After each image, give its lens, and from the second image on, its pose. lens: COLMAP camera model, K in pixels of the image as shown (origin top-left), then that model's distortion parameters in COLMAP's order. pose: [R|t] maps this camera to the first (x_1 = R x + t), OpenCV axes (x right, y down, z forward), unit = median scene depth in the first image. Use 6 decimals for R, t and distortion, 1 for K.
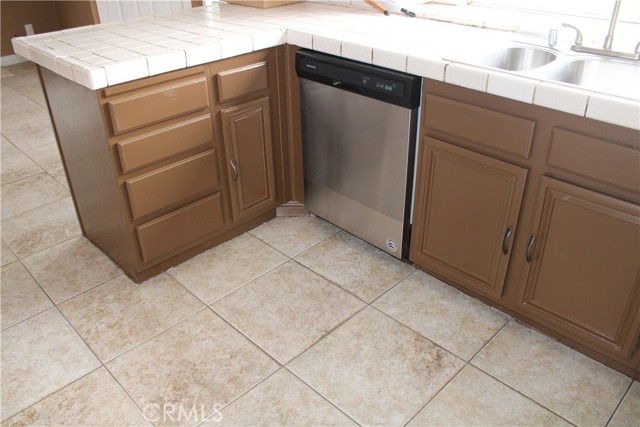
lens RADIAL K [[534.5, 0, 313.5], [0, 534.5, 214.7], [0, 0, 1]] dist [-0.168253, 0.146824]
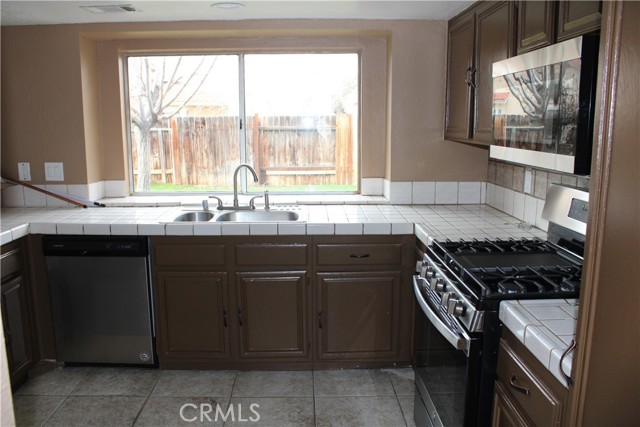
lens RADIAL K [[534.5, 0, 316.6], [0, 534.5, 217.9], [0, 0, 1]] dist [-0.168253, 0.146824]
pose [[0.683012, -0.108586, 0.722291, -0.556694], [0.358033, 0.911707, -0.201501, 0.182883], [-0.636637, 0.396232, 0.661584, -0.389345]]
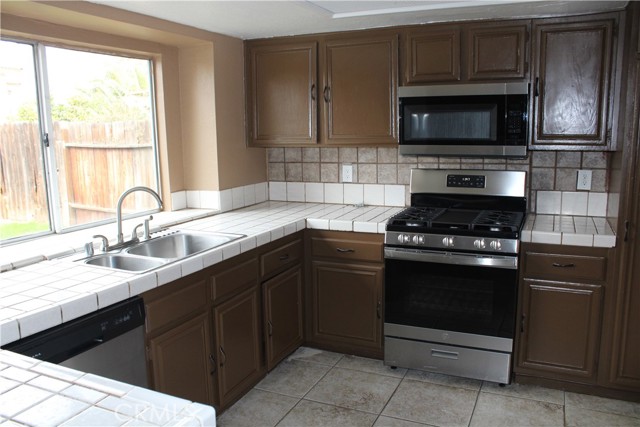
lens RADIAL K [[534.5, 0, 319.2], [0, 534.5, 208.9], [0, 0, 1]] dist [-0.168253, 0.146824]
pose [[-0.367495, -0.112413, 0.923207, -0.893266], [0.490998, 0.819604, 0.295247, -0.513329], [-0.789854, 0.561794, -0.246006, 0.794299]]
